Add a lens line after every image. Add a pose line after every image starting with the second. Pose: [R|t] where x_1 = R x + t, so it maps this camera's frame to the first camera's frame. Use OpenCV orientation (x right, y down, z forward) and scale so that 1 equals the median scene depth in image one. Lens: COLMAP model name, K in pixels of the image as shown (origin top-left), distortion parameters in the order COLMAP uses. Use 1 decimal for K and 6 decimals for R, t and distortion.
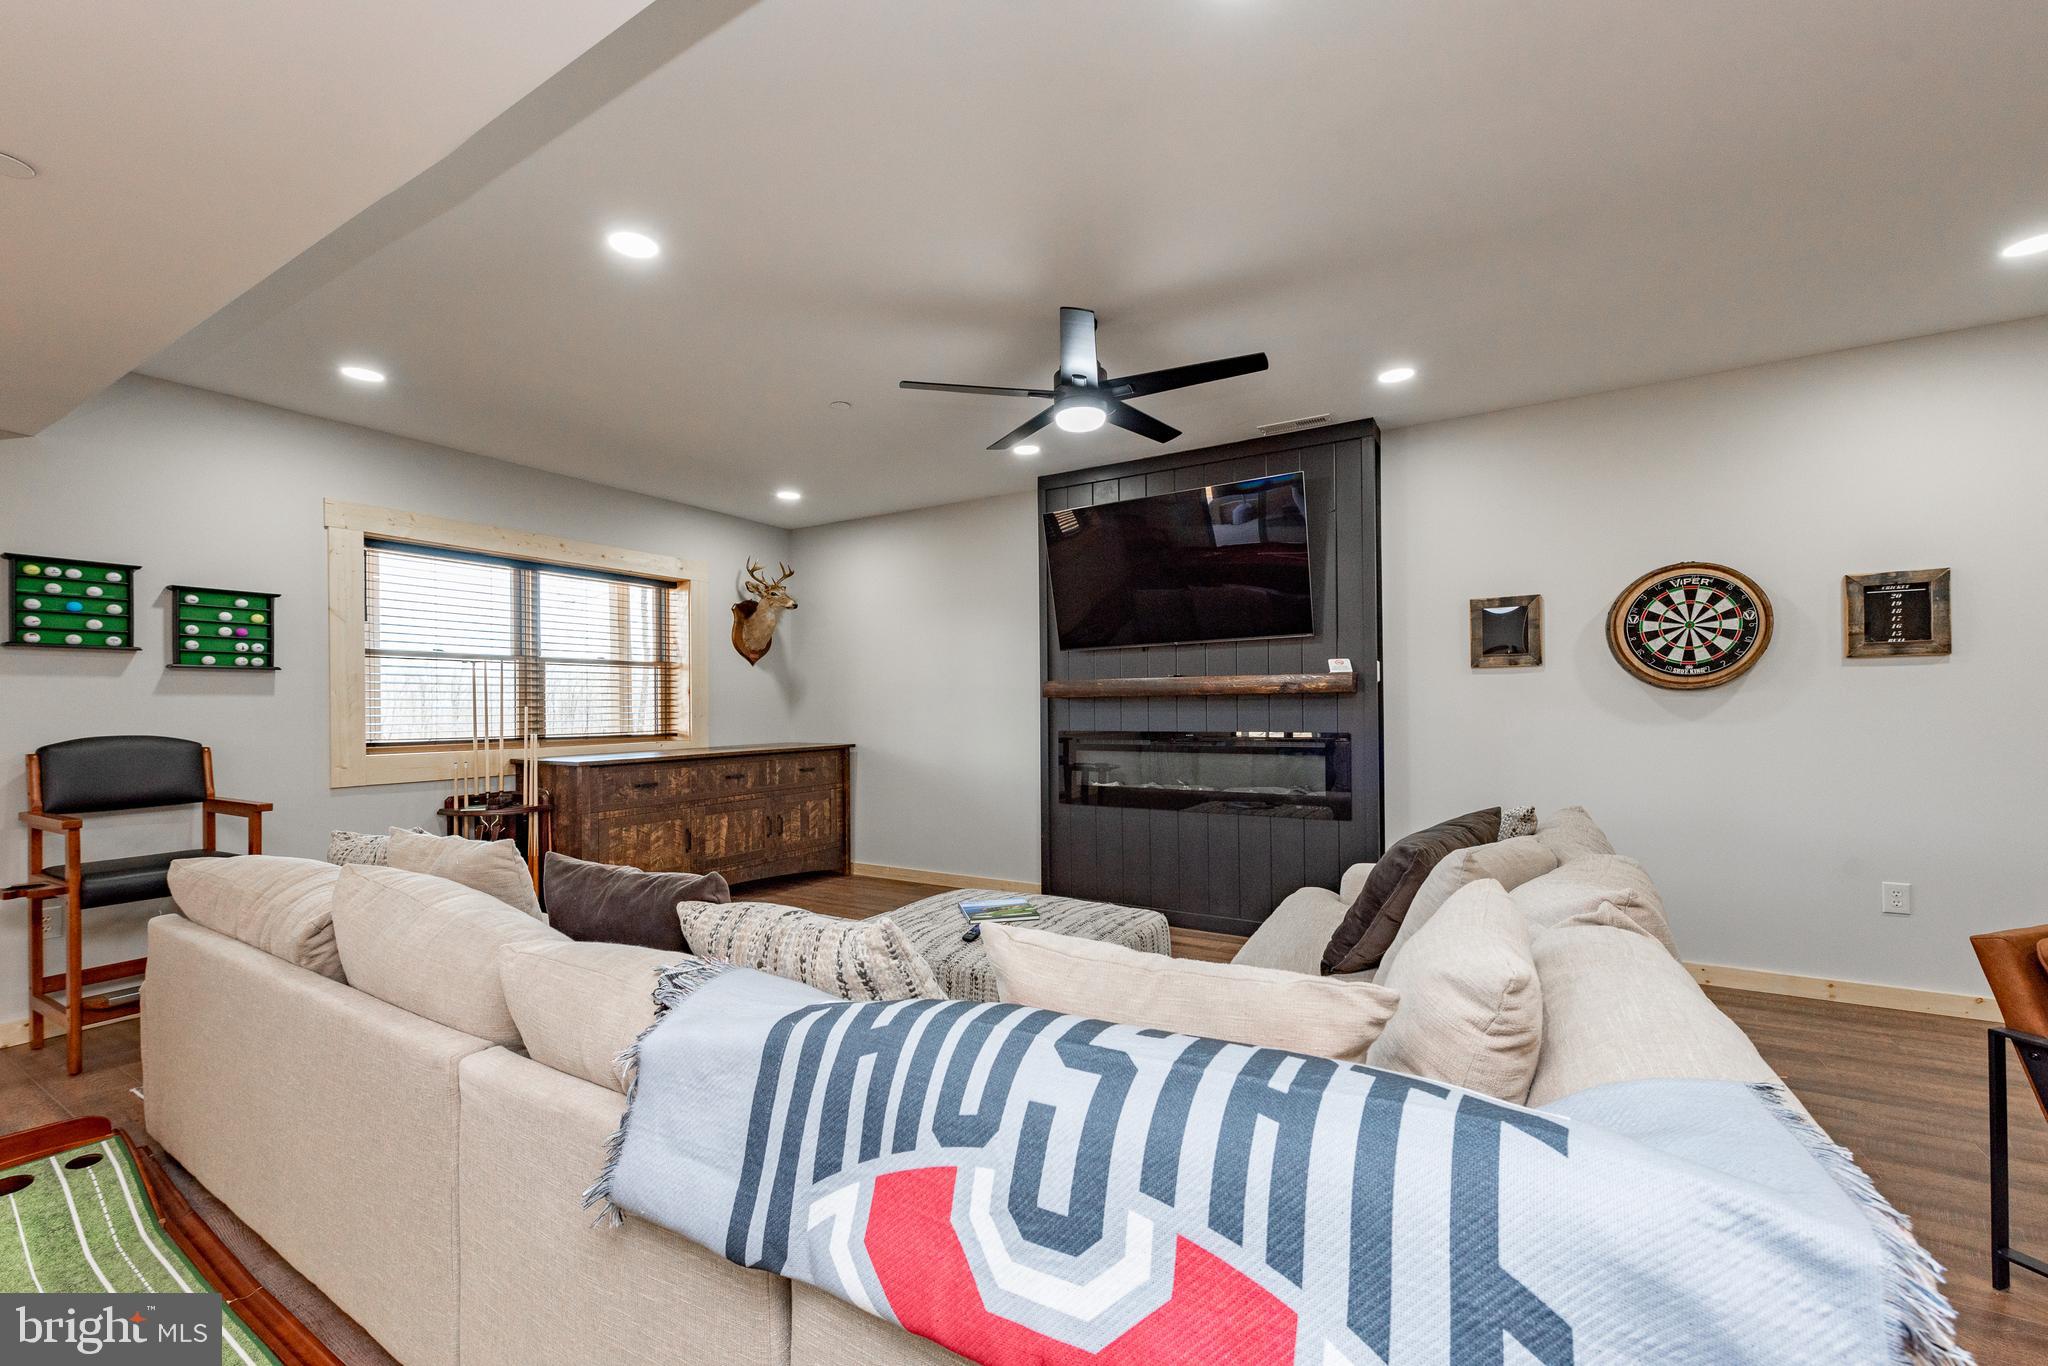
lens RADIAL K [[814.8, 0, 1010.8], [0, 814.8, 705.8], [0, 0, 1]] dist [-0.002980, 0.001753]
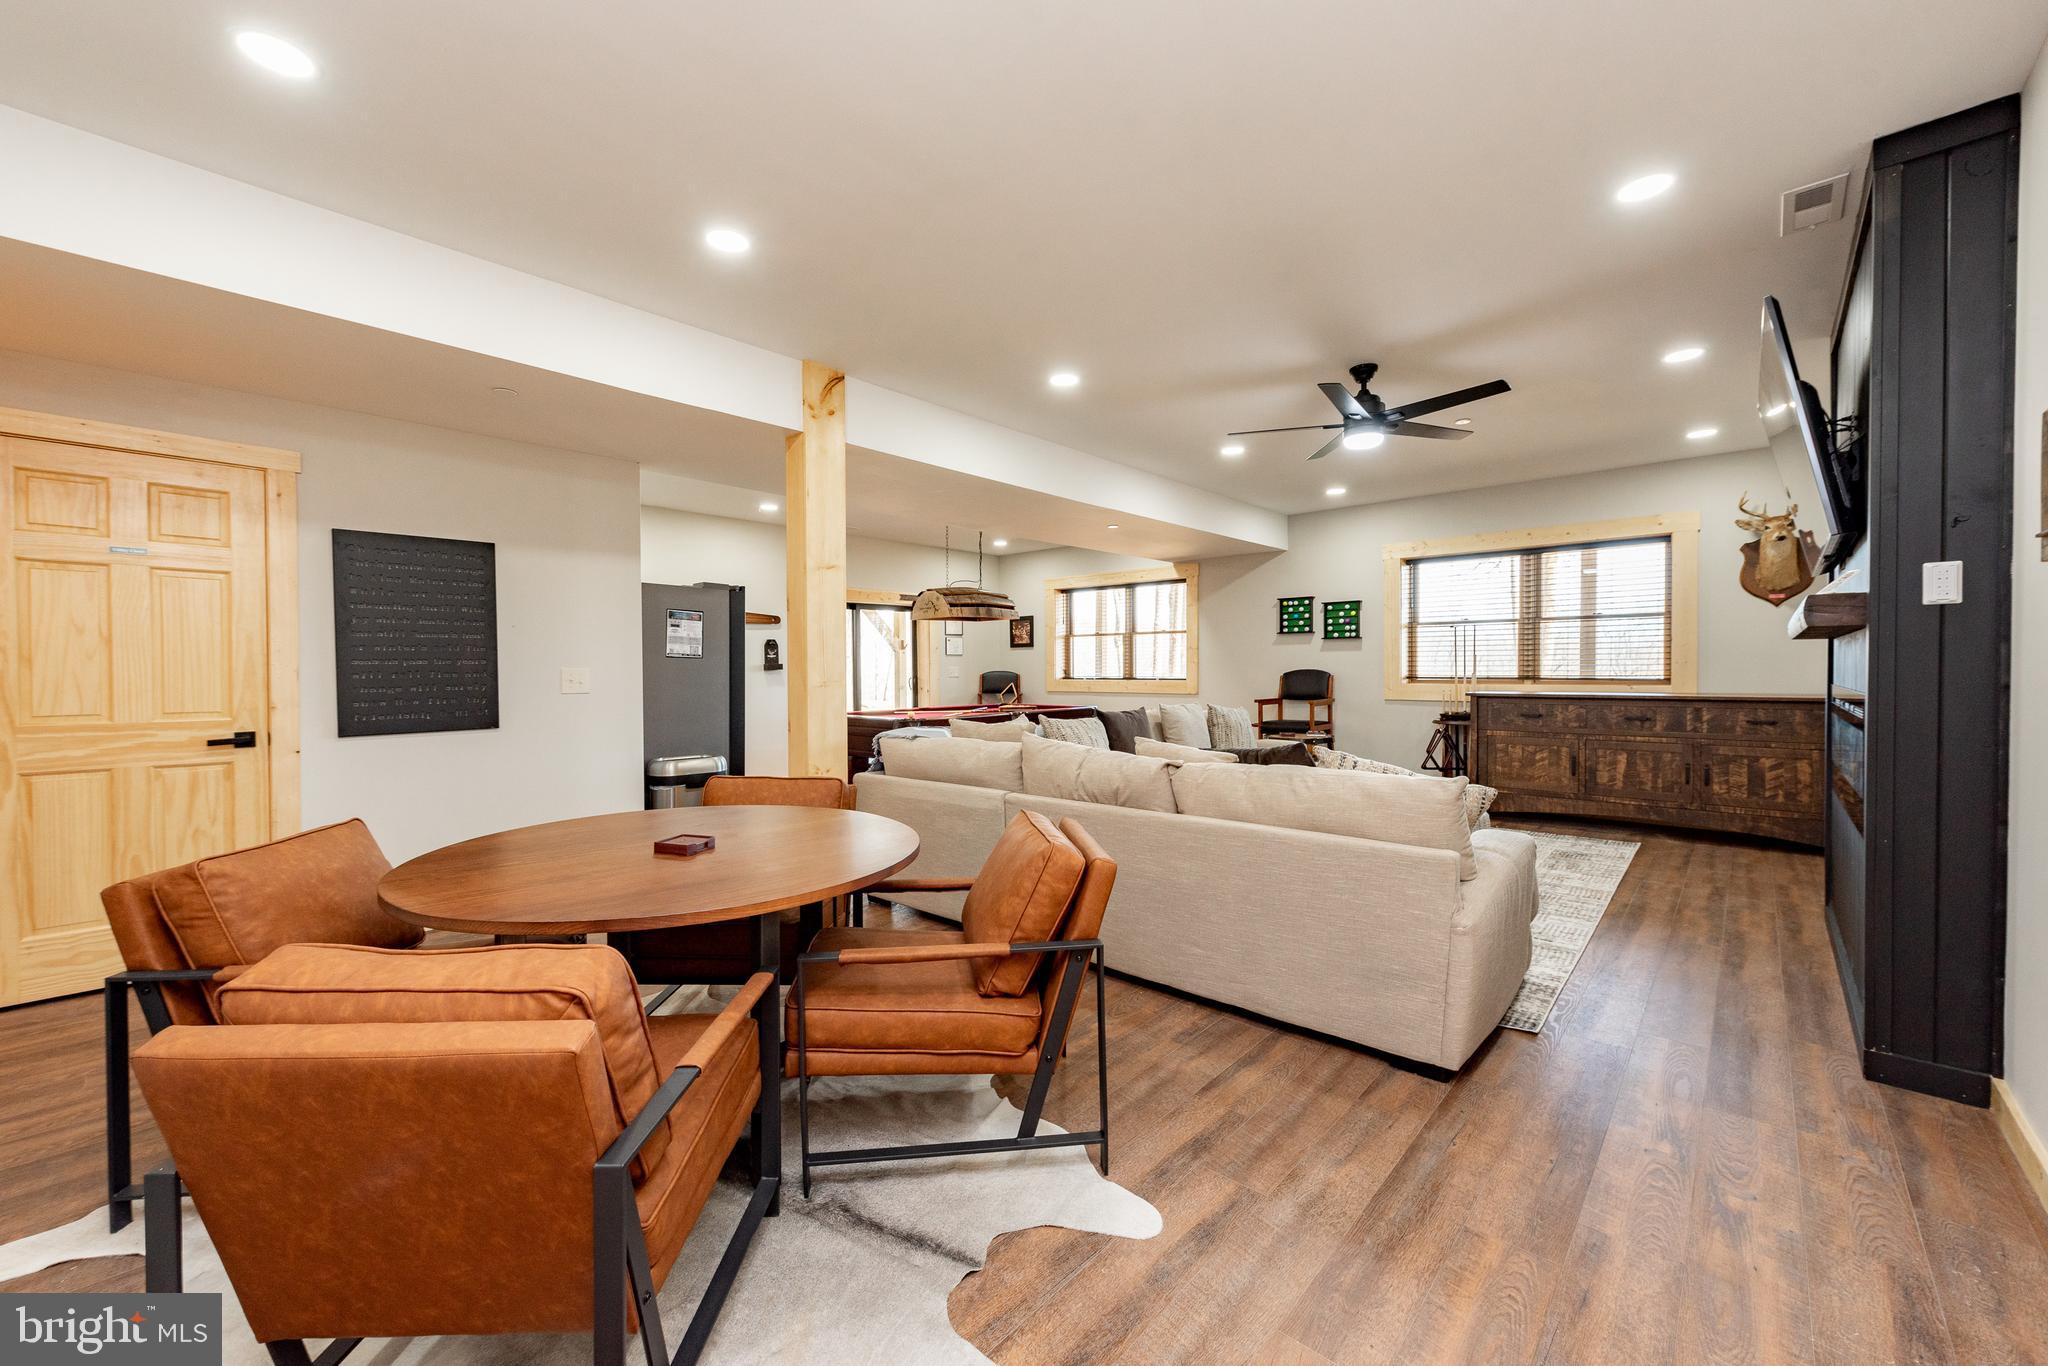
lens RADIAL K [[814.8, 0, 1006.4], [0, 814.8, 681.2], [0, 0, 1]] dist [-0.002980, 0.001753]
pose [[-0.224842, 0.025835, -0.974053, 1.349160], [0.009468, 0.999659, 0.024329, 0.005867], [0.974349, -0.003753, -0.225010, 0.647265]]
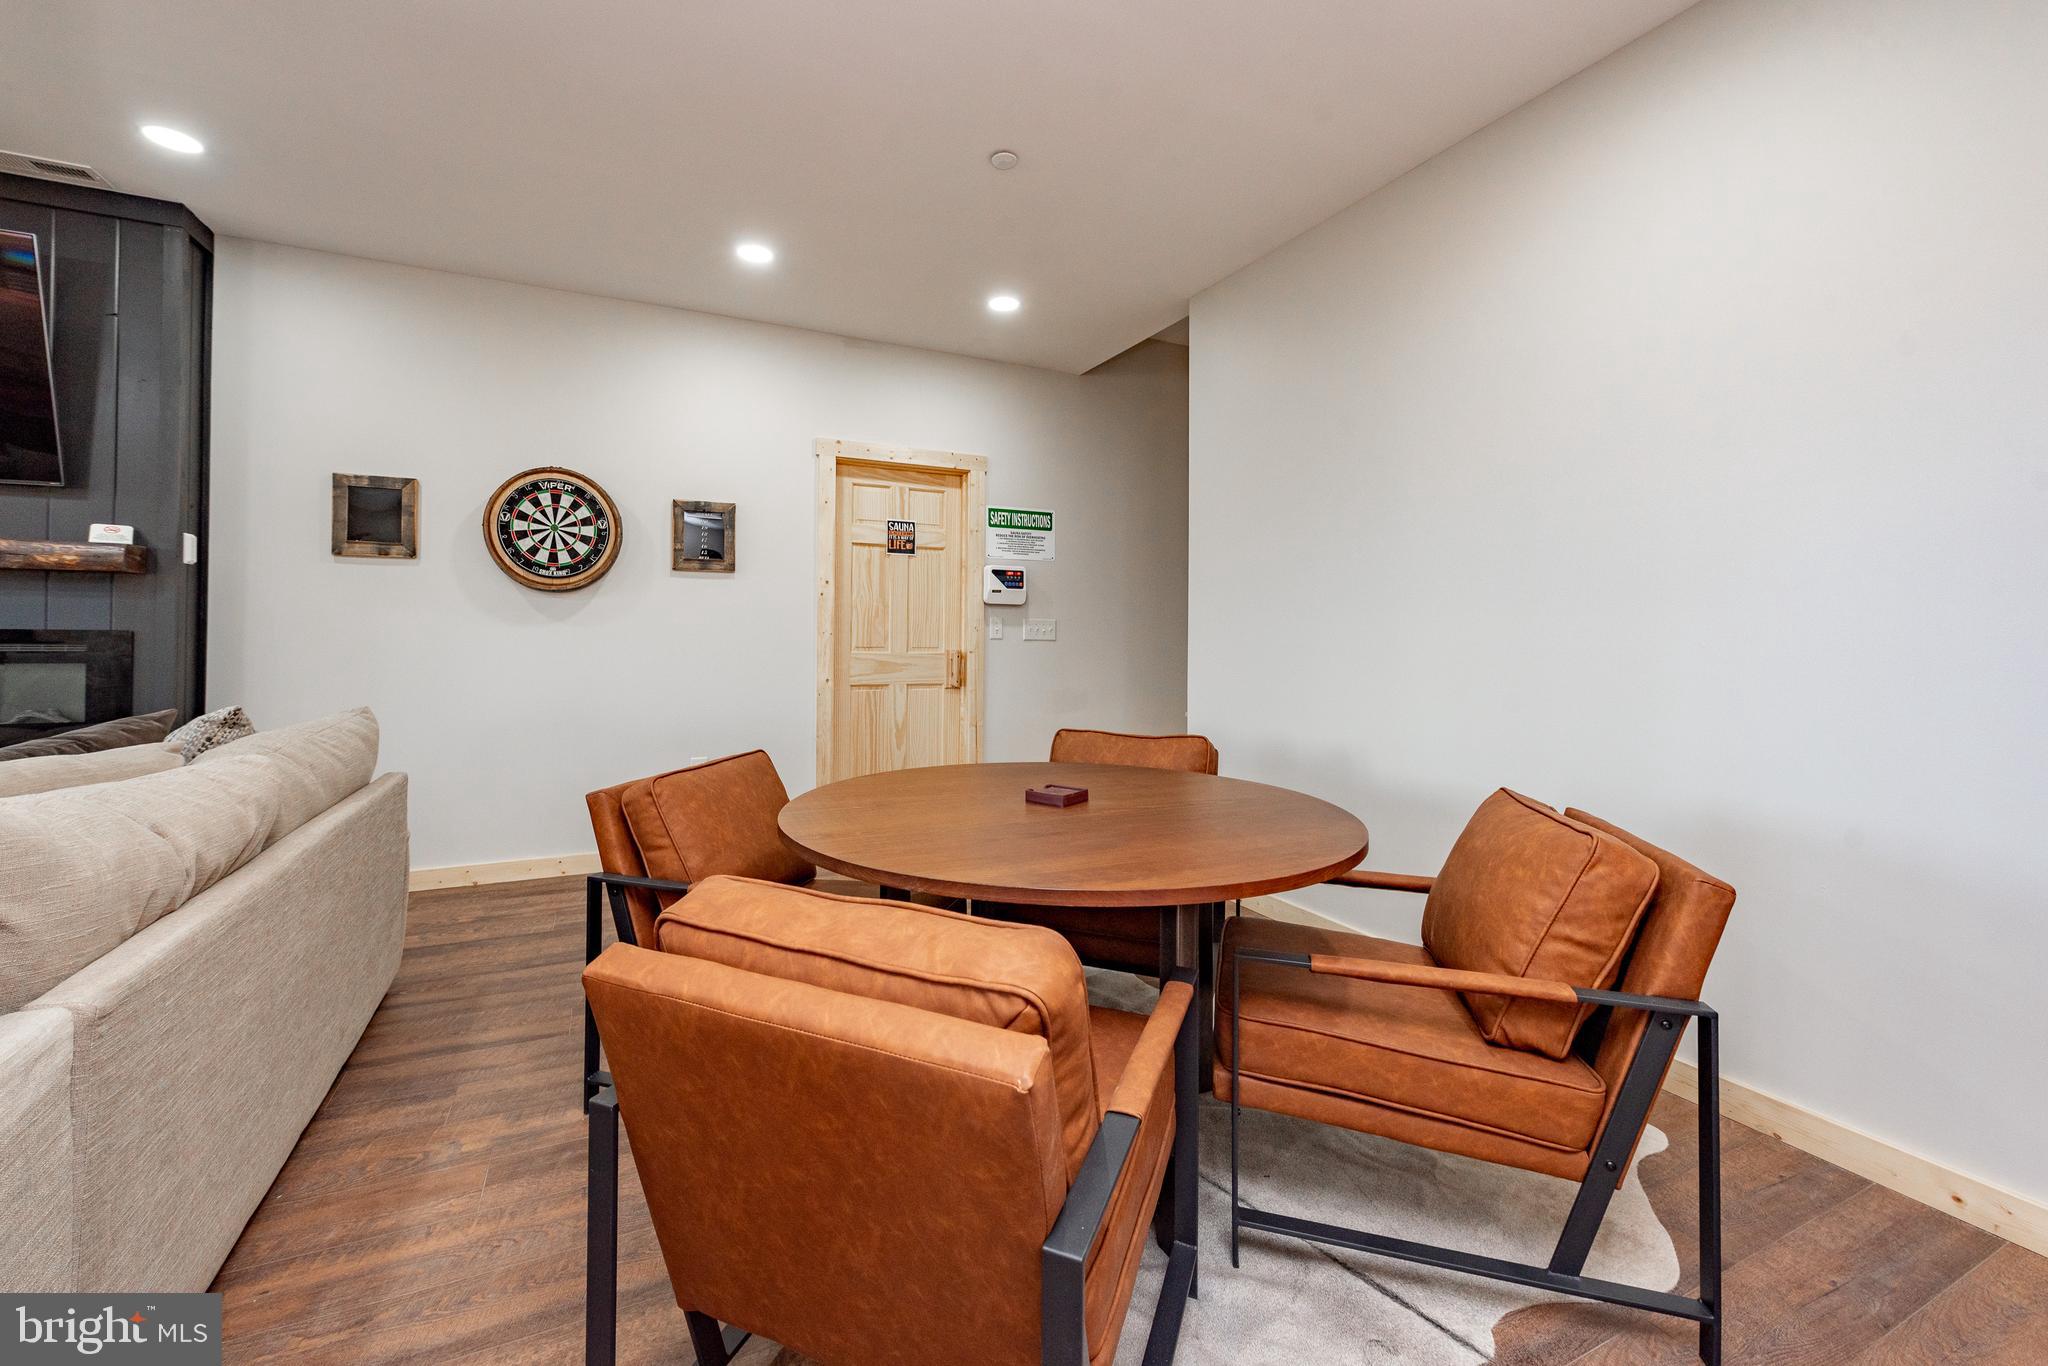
lens RADIAL K [[814.8, 0, 966.0], [0, 814.8, 631.5], [0, 0, 1]] dist [-0.002980, 0.001753]
pose [[0.565733, 0.018439, 0.824383, 0.279548], [-0.020408, 0.999757, -0.008356, 0.030234], [-0.824336, -0.012097, 0.565971, -0.019215]]
